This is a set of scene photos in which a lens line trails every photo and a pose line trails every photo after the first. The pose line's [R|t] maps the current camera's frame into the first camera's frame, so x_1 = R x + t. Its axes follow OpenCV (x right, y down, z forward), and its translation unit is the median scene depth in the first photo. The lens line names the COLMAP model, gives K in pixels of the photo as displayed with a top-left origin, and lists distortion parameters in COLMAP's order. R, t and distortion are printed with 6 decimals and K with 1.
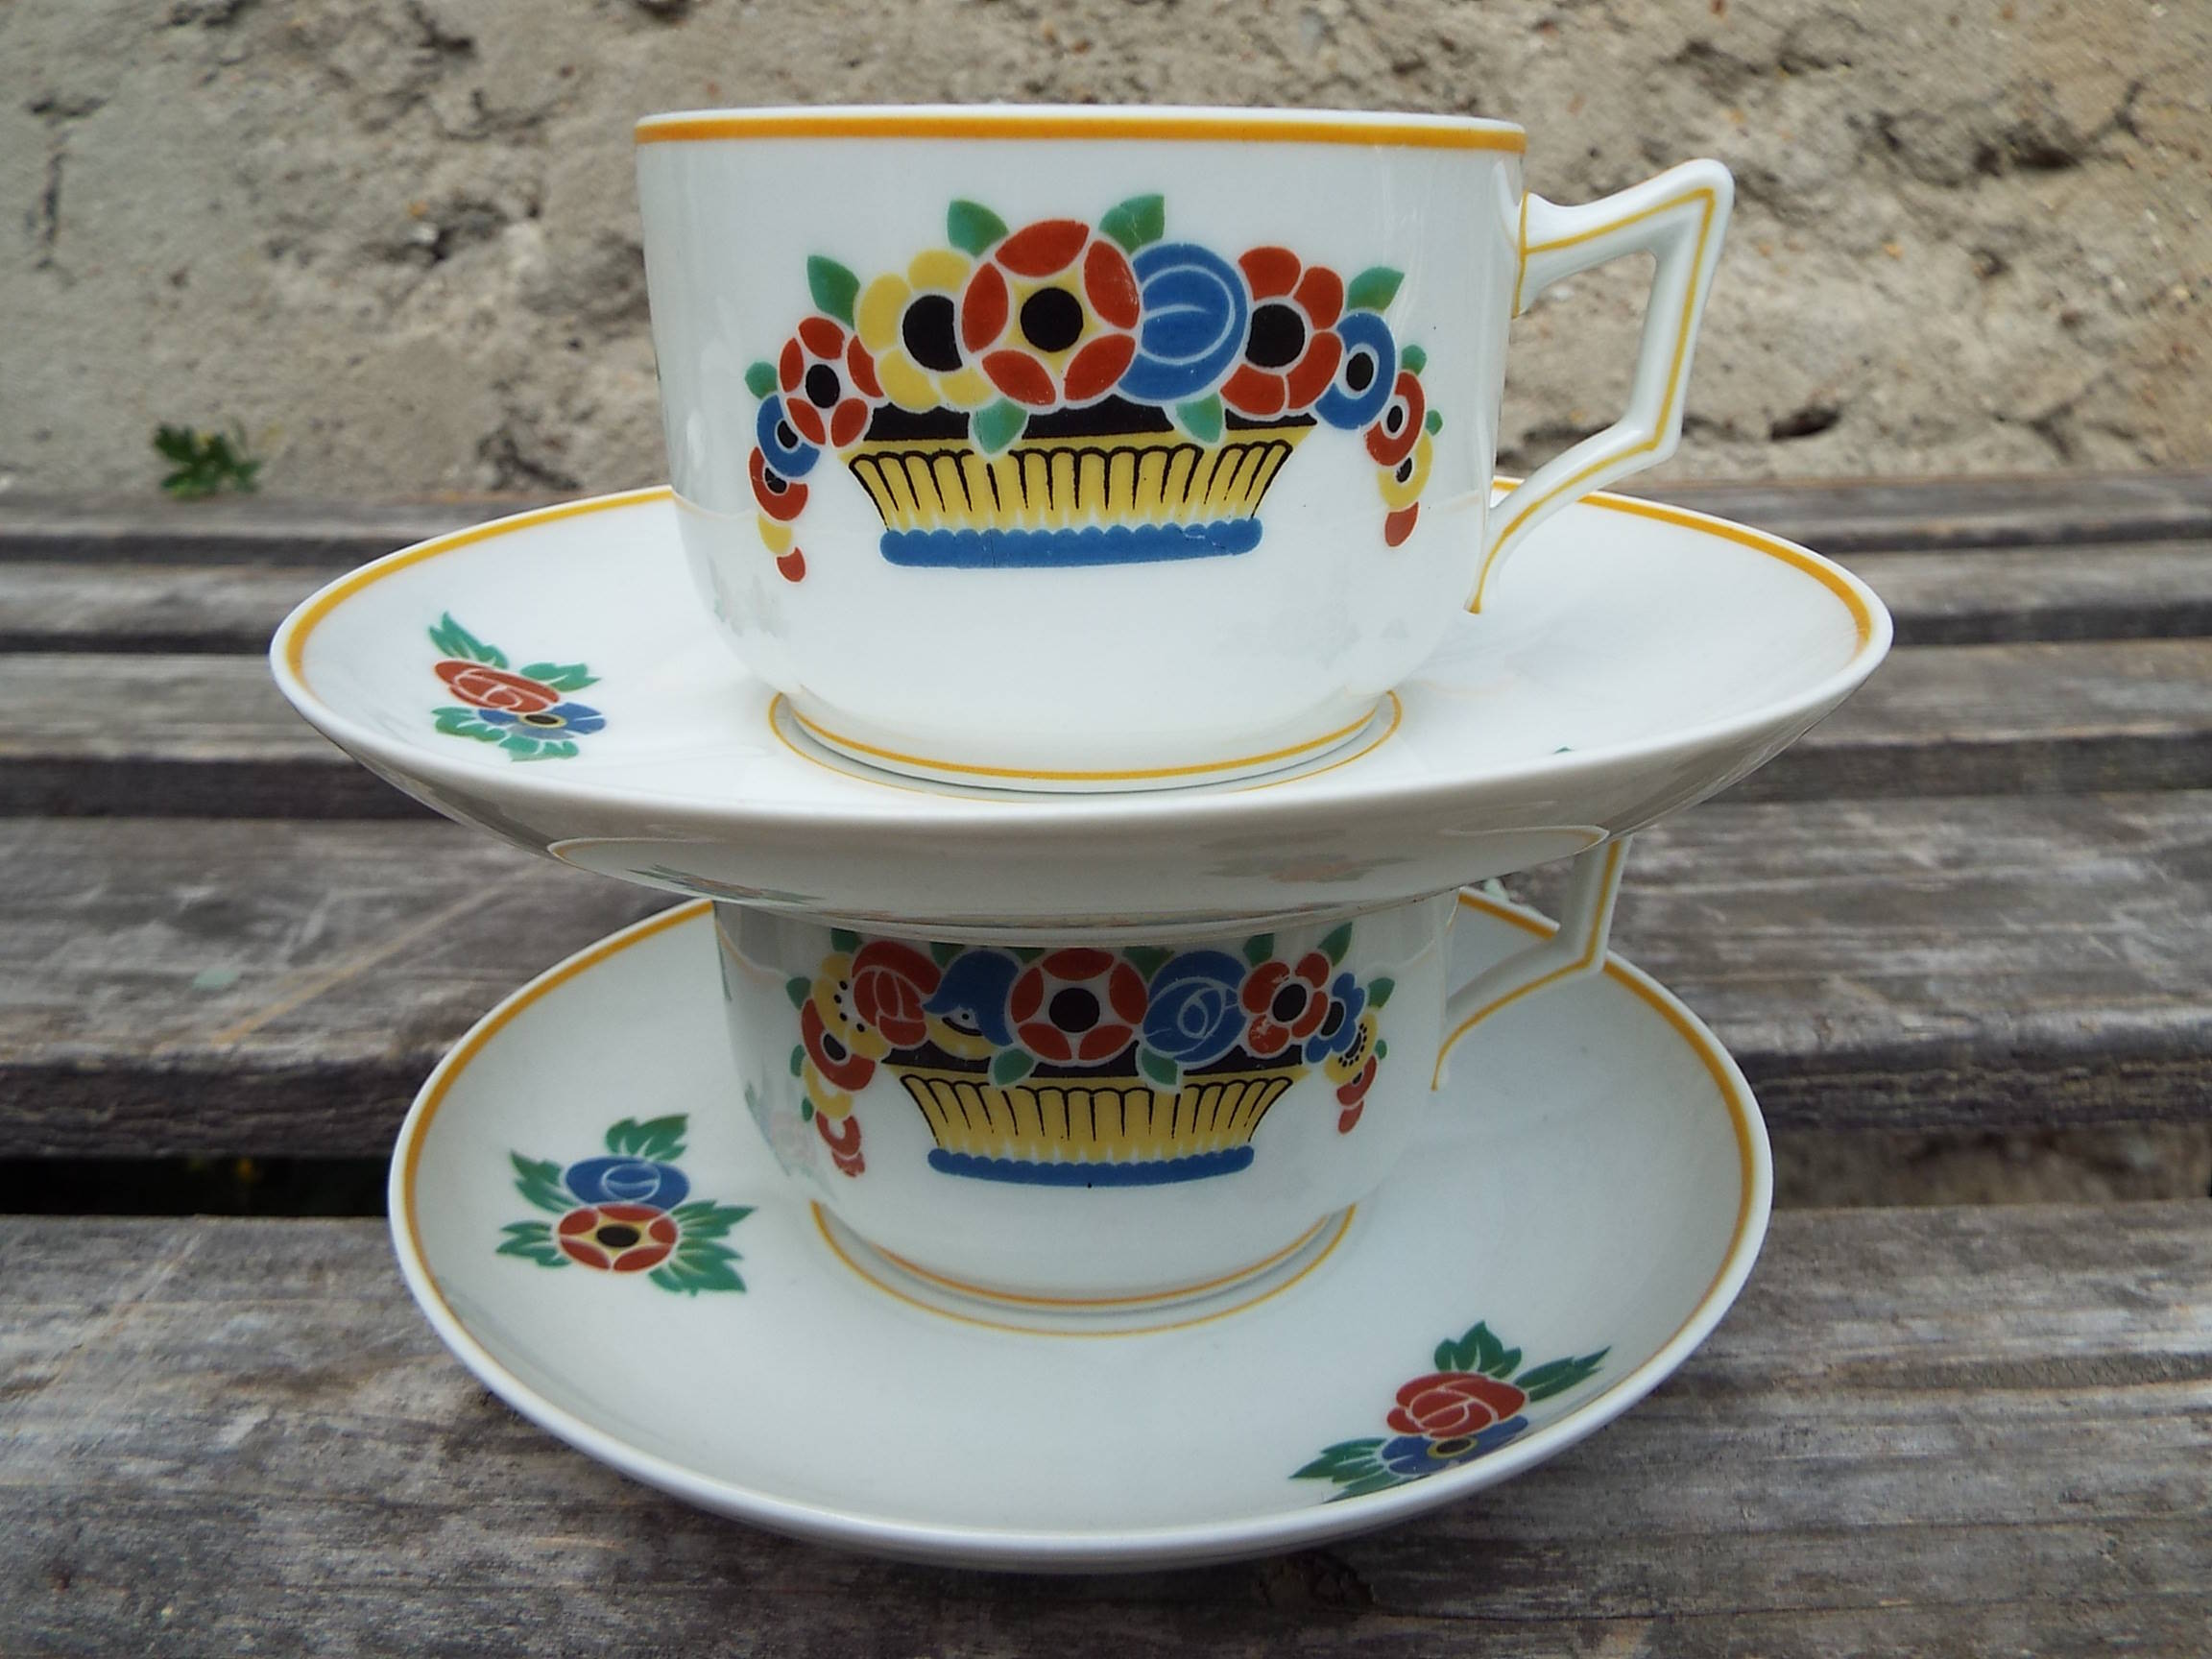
lens RADIAL K [[1596.9, 0, 1111.5], [0, 1596.9, 838.5], [0, 0, 1]] dist [0.010218, -0.007160]
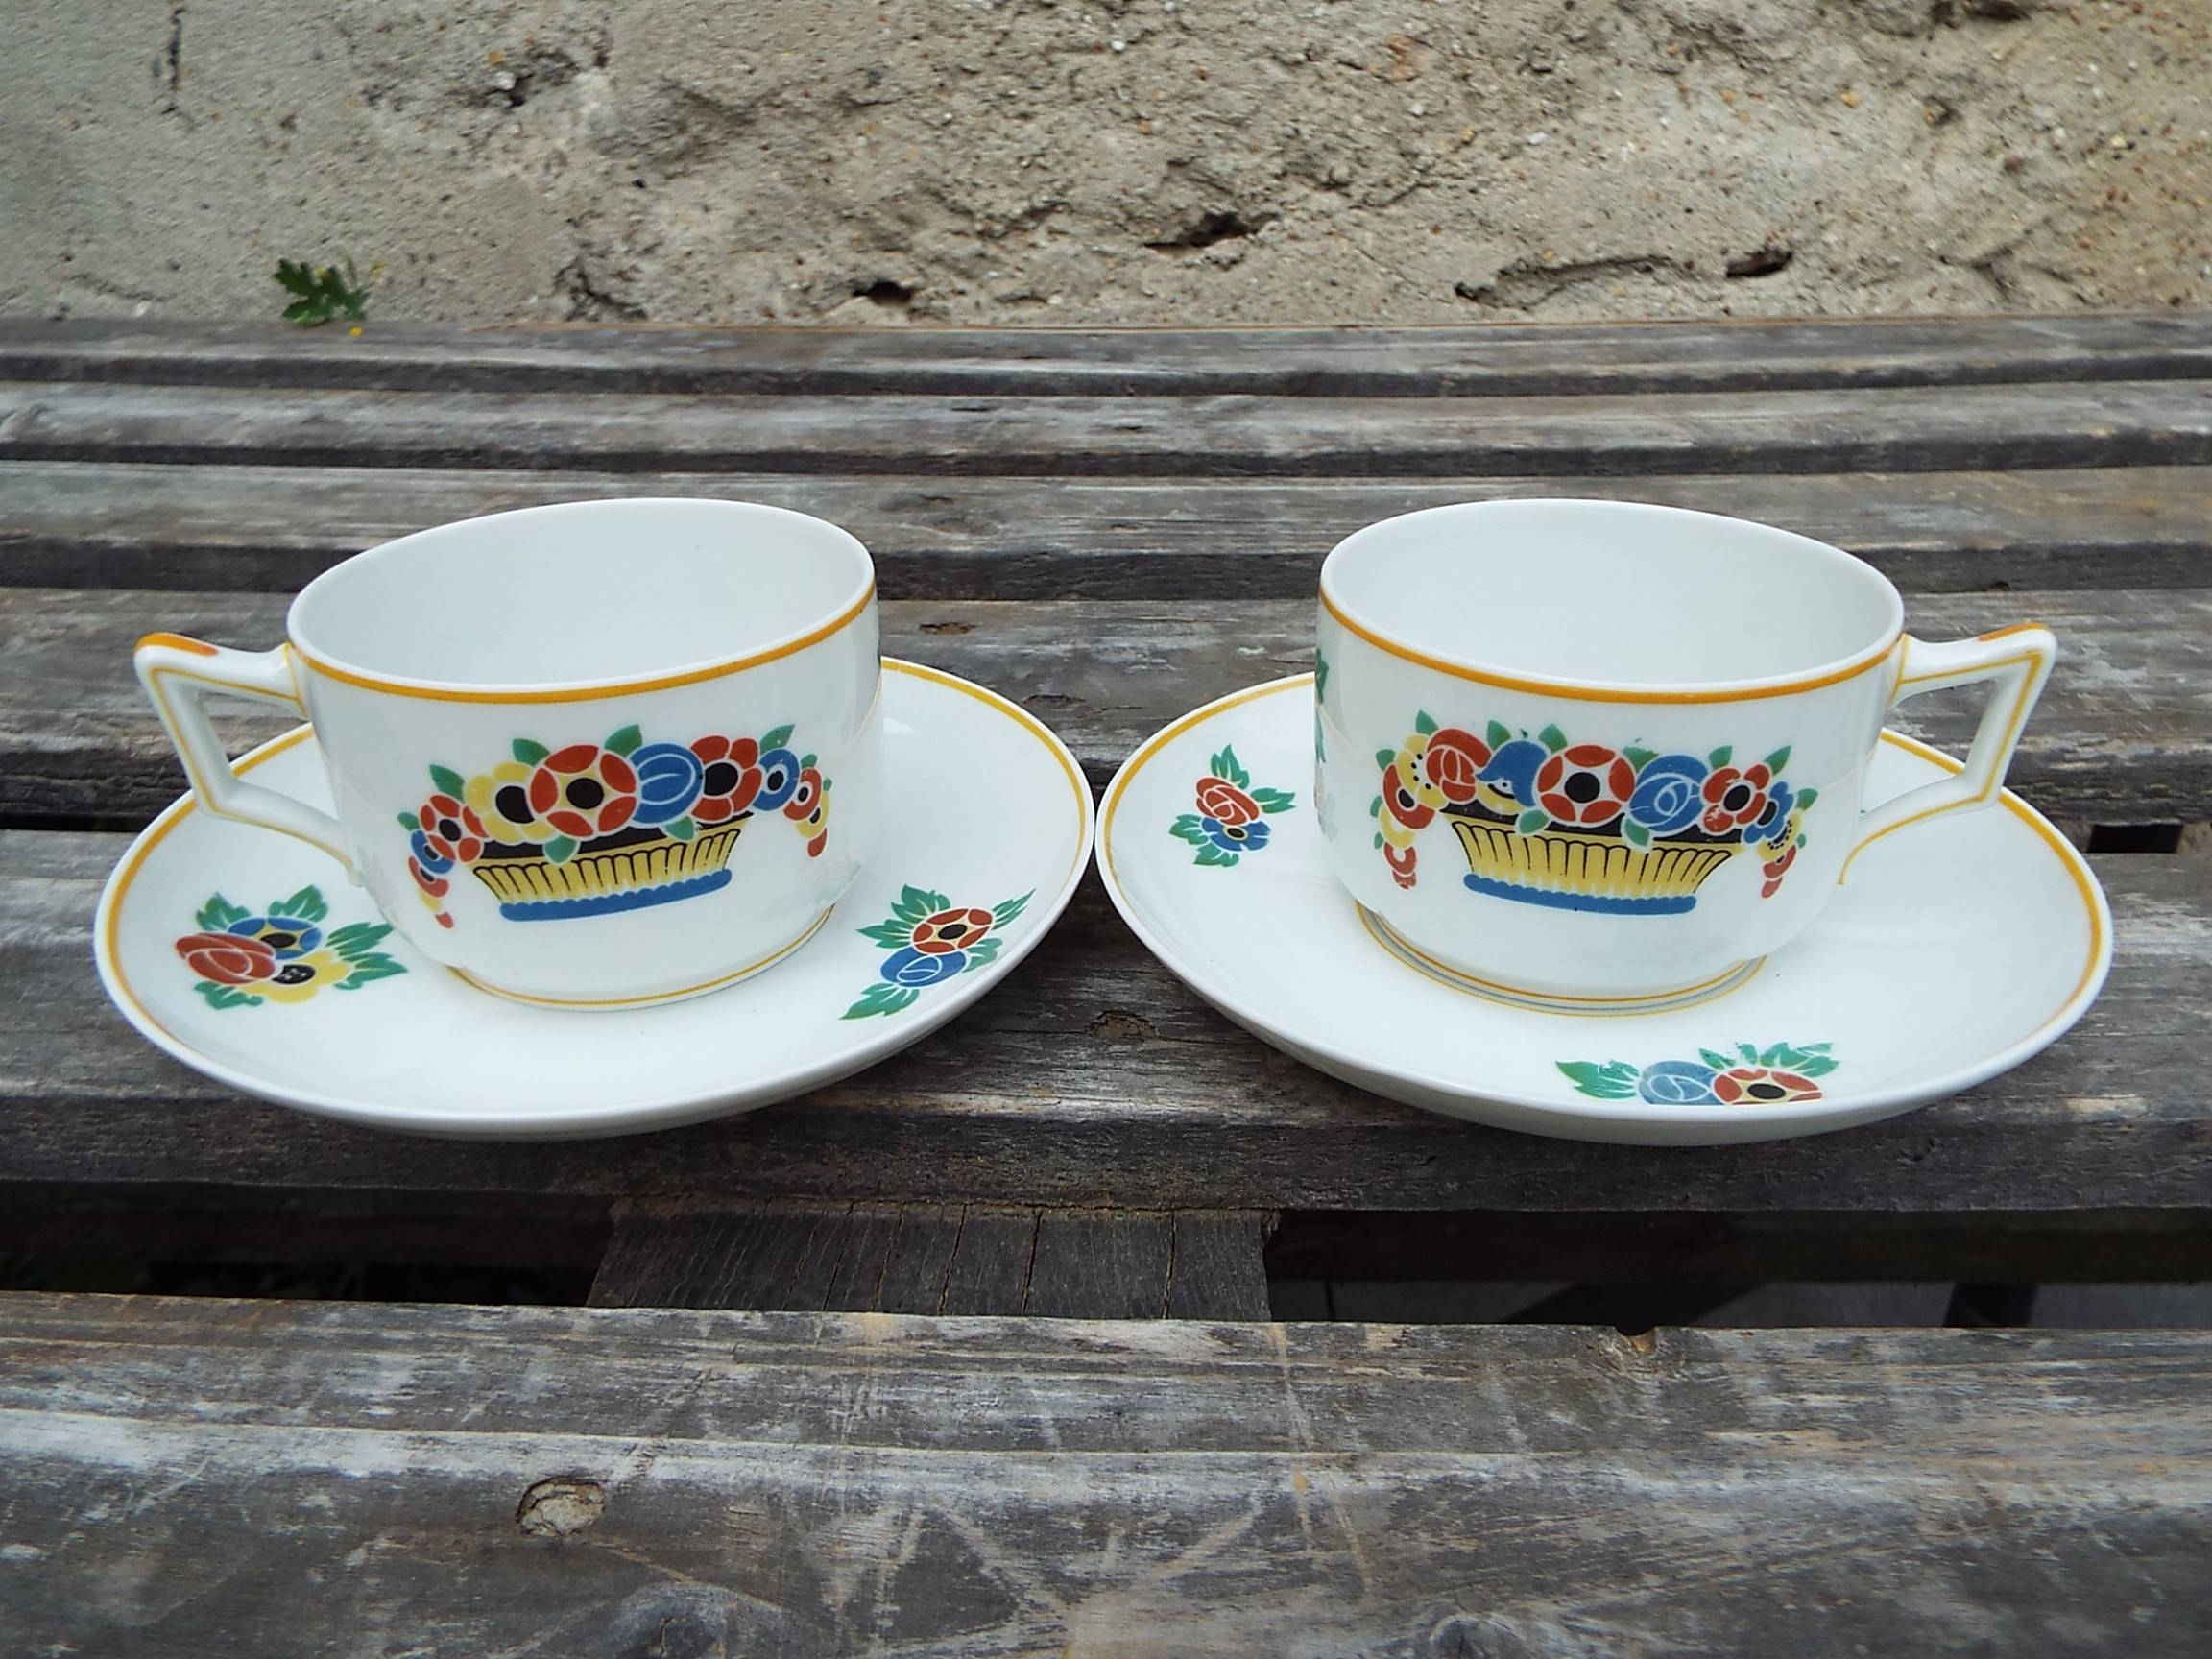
lens RADIAL K [[1611.9, 0, 1110.7], [0, 1611.9, 846.0], [0, 0, 1]] dist [-0.005064, 0.005698]
pose [[0.999343, 0.017819, -0.031549, 0.091815], [-0.014123, 0.993412, 0.113723, 0.041991], [0.033367, -0.113202, 0.993012, -0.392004]]
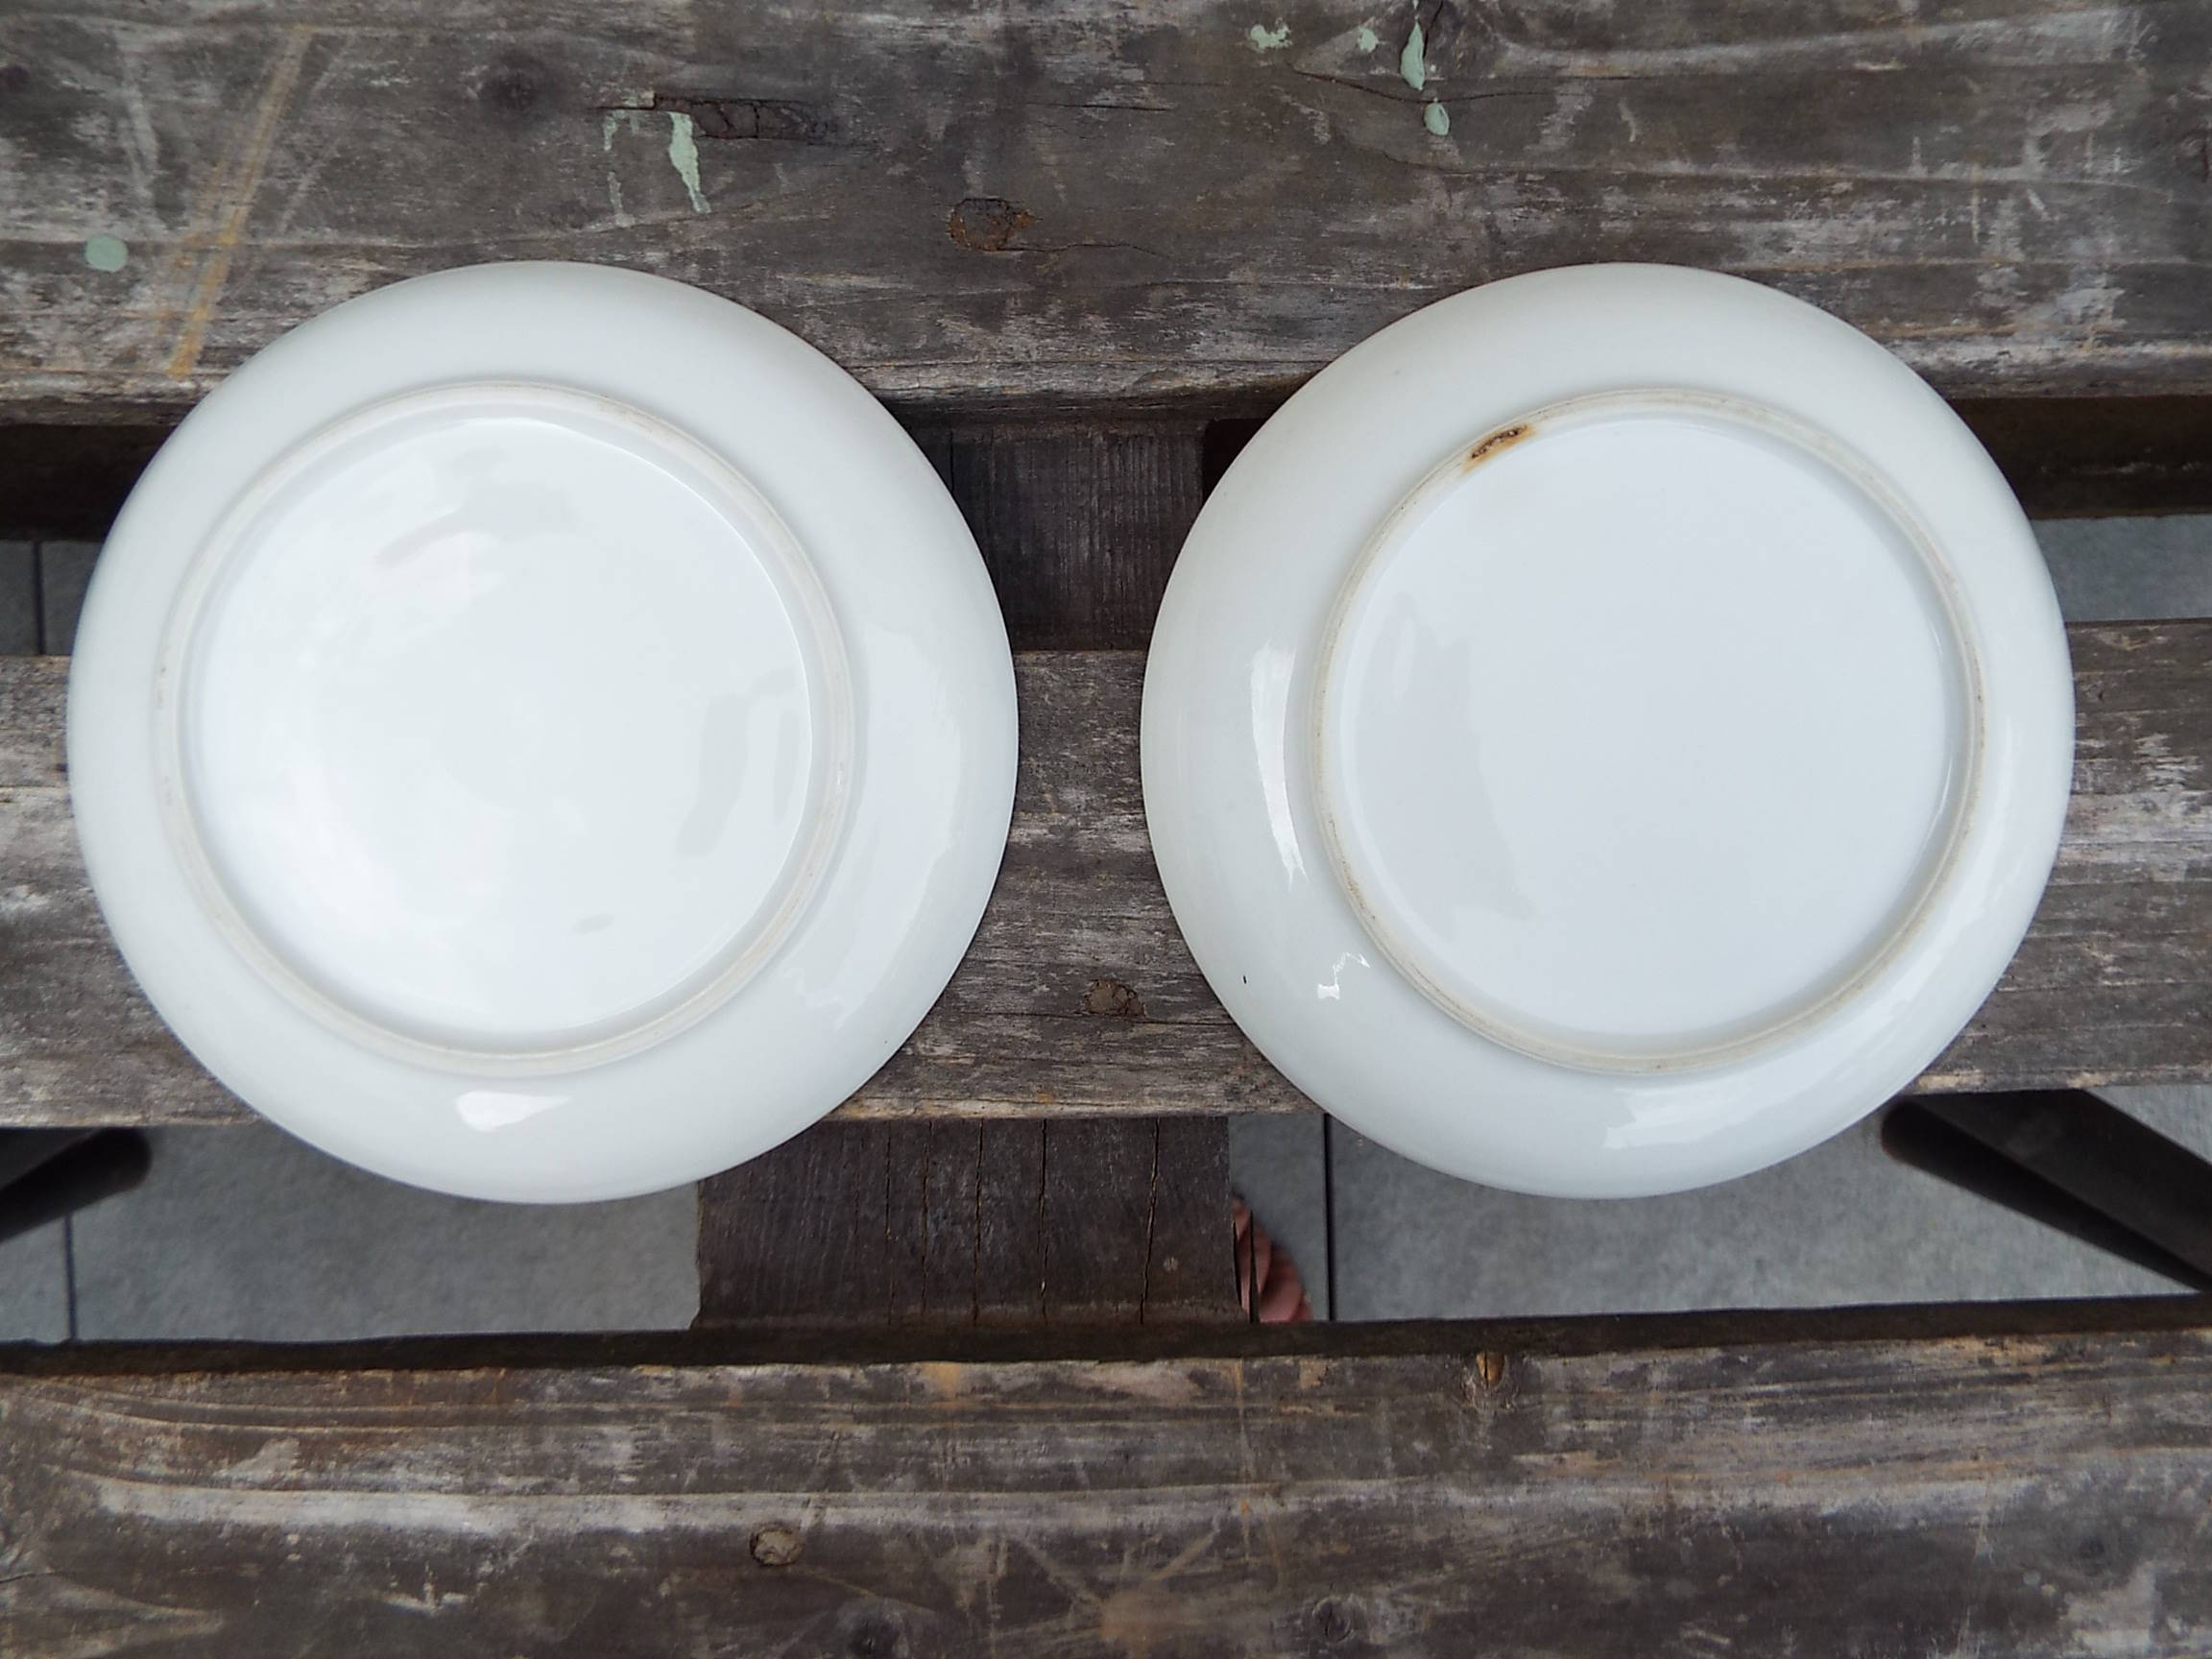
lens RADIAL K [[1549.2, 0, 1104.7], [0, 1549.2, 841.1], [0, 0, 1]] dist [-0.044005, 0.035006]
pose [[0.999609, -0.006953, 0.027100, 0.038701], [-0.023022, 0.345976, 0.937961, -0.710444], [-0.015898, -0.938217, 0.345681, 0.311856]]
